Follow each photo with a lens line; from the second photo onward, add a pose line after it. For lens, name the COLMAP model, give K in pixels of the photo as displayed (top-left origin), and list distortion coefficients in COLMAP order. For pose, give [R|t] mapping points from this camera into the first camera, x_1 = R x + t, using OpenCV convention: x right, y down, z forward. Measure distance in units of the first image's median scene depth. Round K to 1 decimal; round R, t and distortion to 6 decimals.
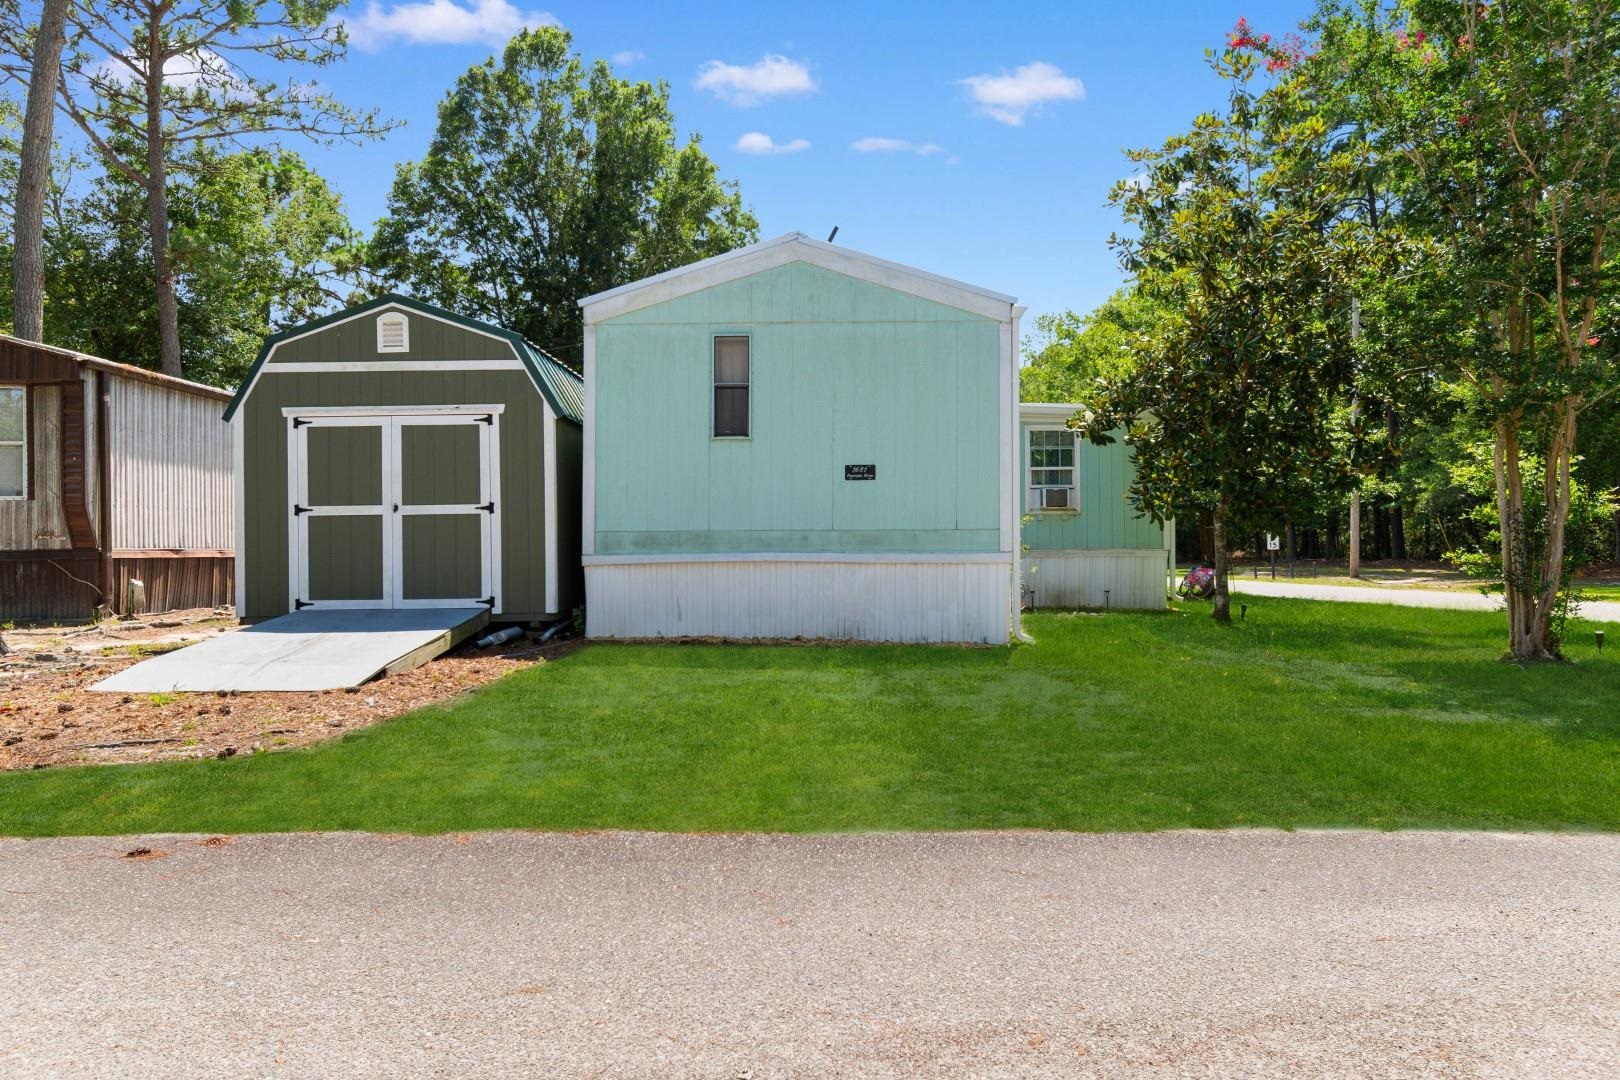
lens RADIAL K [[1043.4, 0, 809.2], [0, 1043.4, 537.5], [0, 0, 1]] dist [-0.023261, 0.011157]
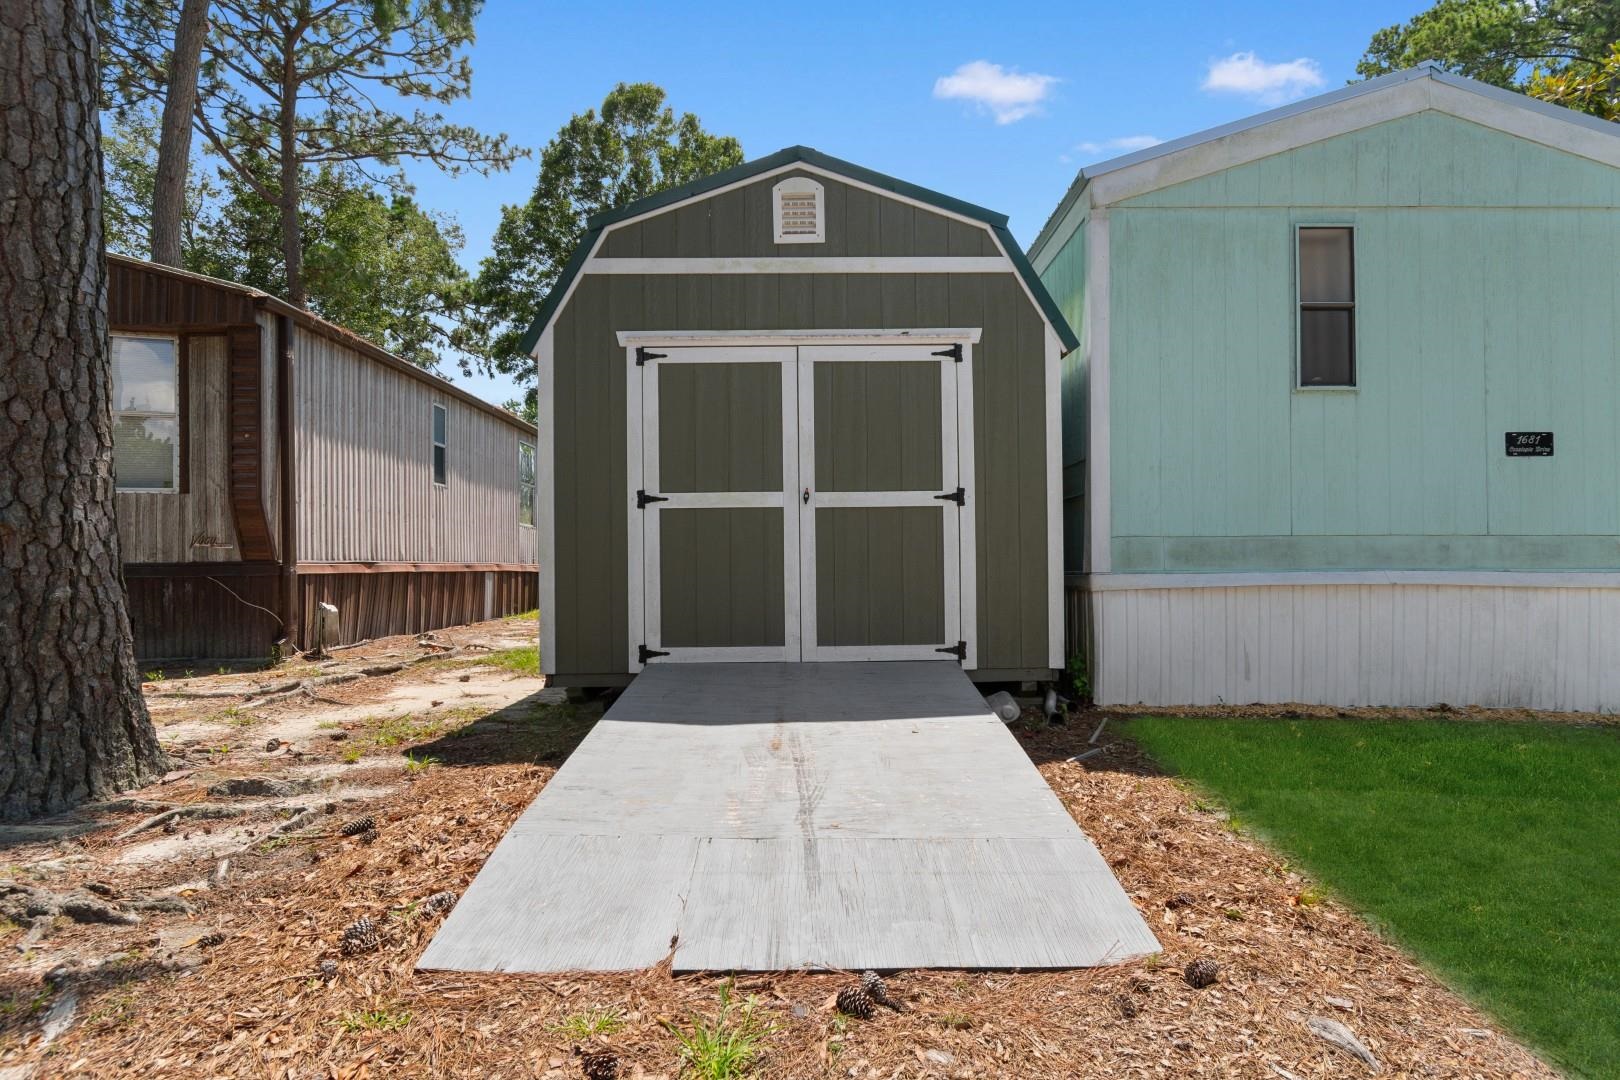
lens RADIAL K [[859.0, 0, 811.9], [0, 859.0, 547.7], [0, 0, 1]] dist [-0.004762, -0.001806]
pose [[0.999961, 0.003087, 0.008288, -0.388919], [-0.003040, 0.999980, -0.005600, 0.004487], [-0.008305, 0.005575, 0.999950, 0.484762]]
